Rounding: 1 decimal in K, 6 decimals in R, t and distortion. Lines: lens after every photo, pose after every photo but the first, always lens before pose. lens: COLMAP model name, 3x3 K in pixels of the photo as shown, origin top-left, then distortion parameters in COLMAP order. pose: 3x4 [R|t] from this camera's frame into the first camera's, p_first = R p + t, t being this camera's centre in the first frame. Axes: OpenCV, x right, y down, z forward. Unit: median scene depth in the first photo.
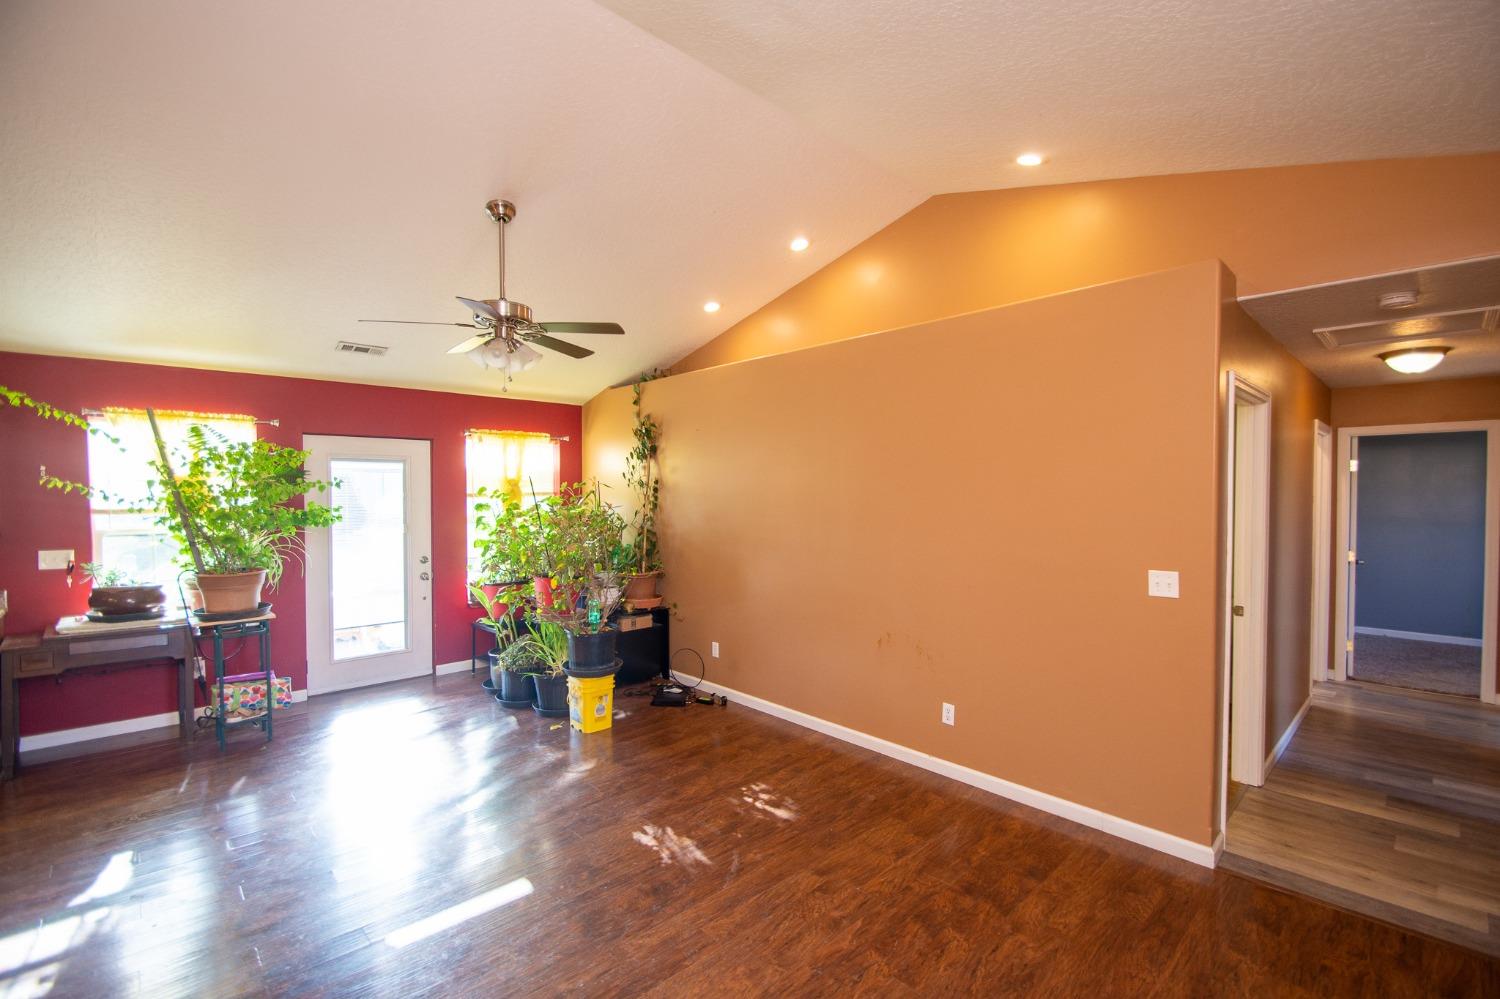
lens RADIAL K [[656.8, 0, 762.0], [0, 656.8, 500.7], [0, 0, 1]] dist [0.001201, -0.009340]
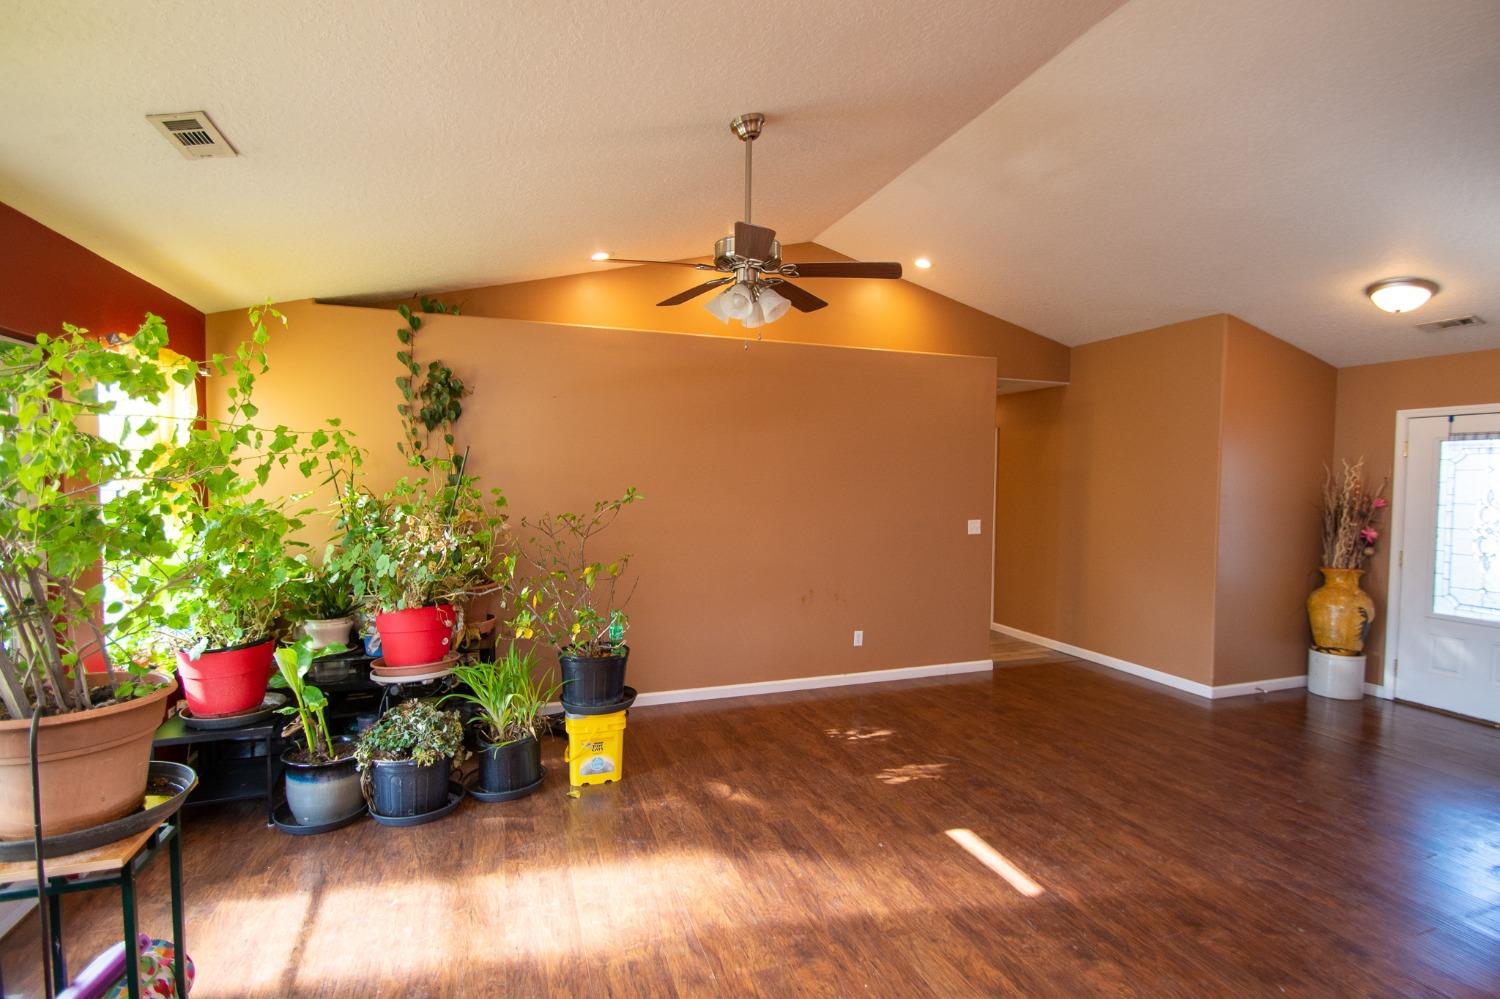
lens RADIAL K [[698.7, 0, 764.1], [0, 698.7, 510.4], [0, 0, 1]] dist [-0.011893, -0.000074]
pose [[0.401508, -0.039043, 0.915023, -1.000353], [0.005299, 0.999173, 0.040308, -0.000400], [-0.915840, -0.011335, 0.401383, 0.540850]]
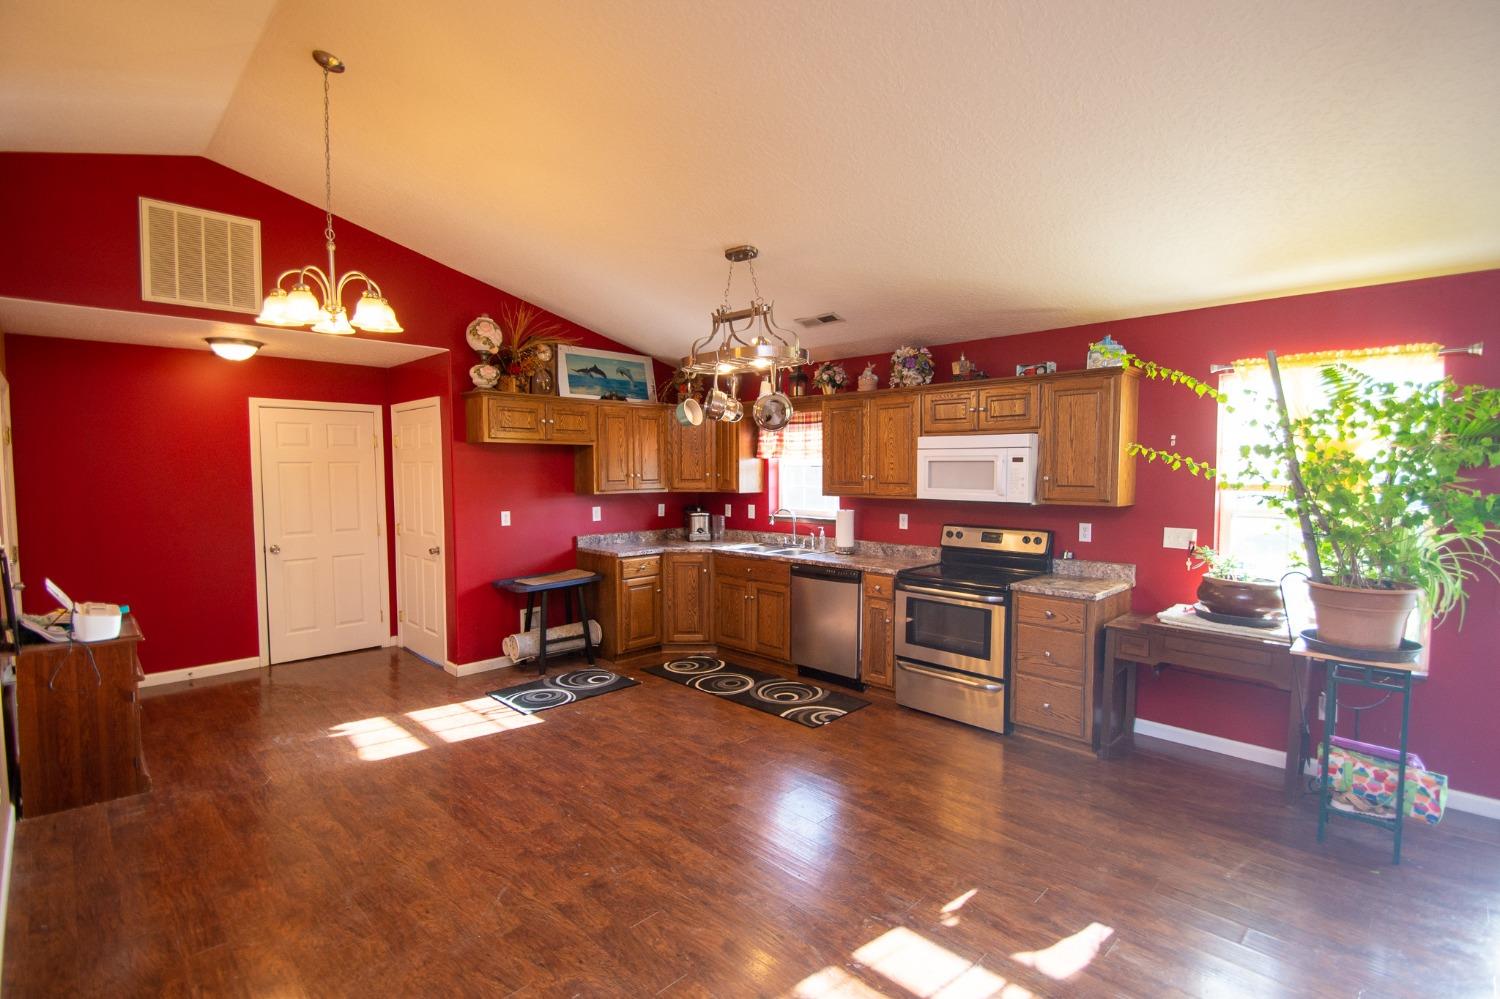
lens RADIAL K [[695.8, 0, 754.1], [0, 695.8, 508.6], [0, 0, 1]] dist [0.012241, -0.014267]
pose [[0.022450, 0.060487, -0.997917, -0.133910], [-0.017076, 0.998046, 0.060110, 0.001174], [0.999602, 0.015690, 0.023439, 0.383320]]
